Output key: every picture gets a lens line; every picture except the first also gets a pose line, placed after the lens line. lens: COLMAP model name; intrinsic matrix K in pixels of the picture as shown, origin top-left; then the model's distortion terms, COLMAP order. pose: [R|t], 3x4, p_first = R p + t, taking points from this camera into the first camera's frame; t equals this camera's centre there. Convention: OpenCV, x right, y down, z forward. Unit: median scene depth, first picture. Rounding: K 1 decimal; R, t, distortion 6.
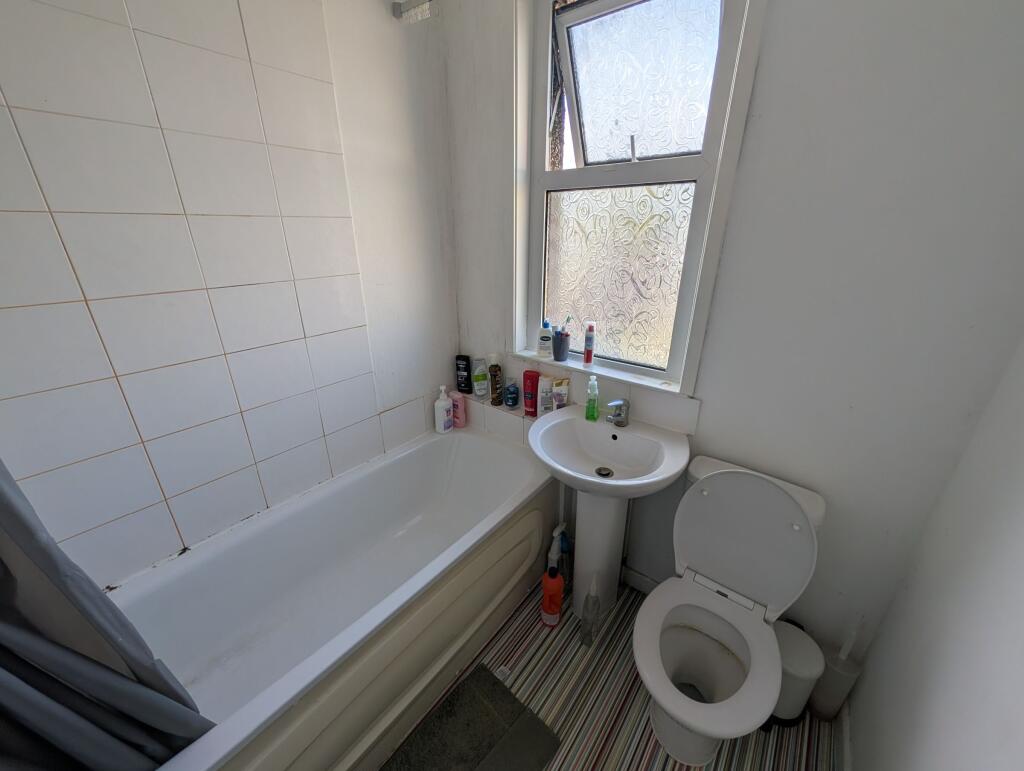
lens RADIAL K [[389.1, 0, 510.6], [0, 389.1, 382.7], [0, 0, 1]] dist [0.000069, 0.000021]
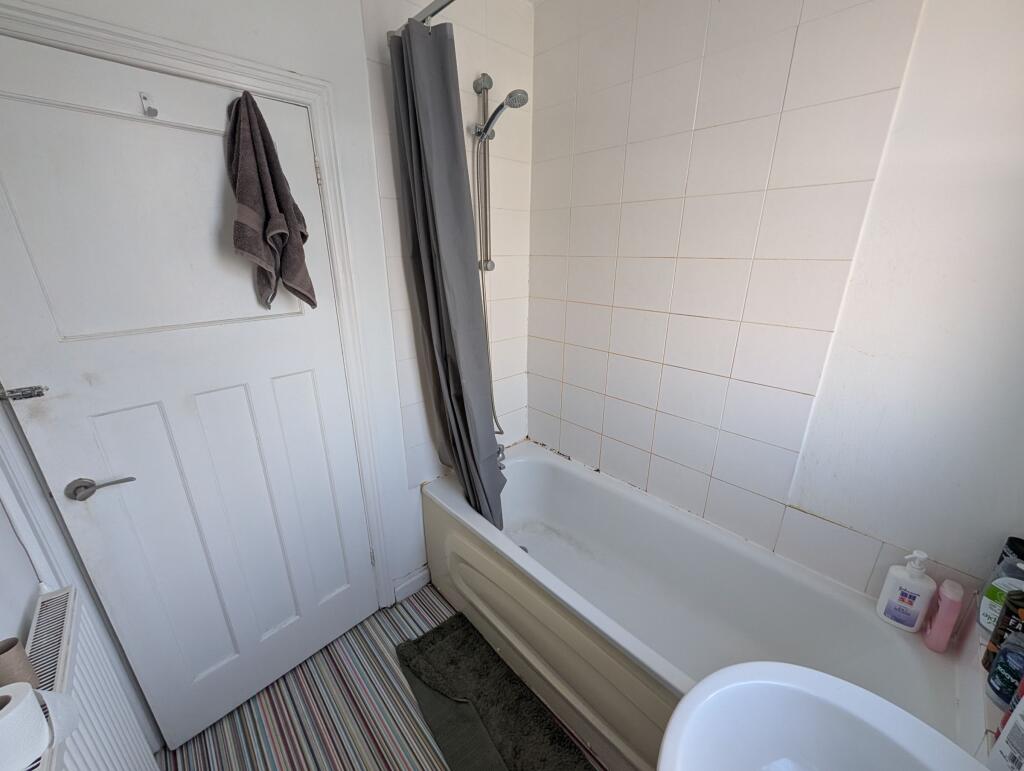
lens RADIAL K [[389.1, 0, 512.3], [0, 389.1, 383.5], [0, 0, 1]] dist [0.000069, 0.000021]
pose [[-0.131655, 0.318511, -0.938732, 0.490918], [-0.370457, 0.862554, 0.344619, -0.246049], [0.919472, 0.393130, 0.004435, 0.508880]]
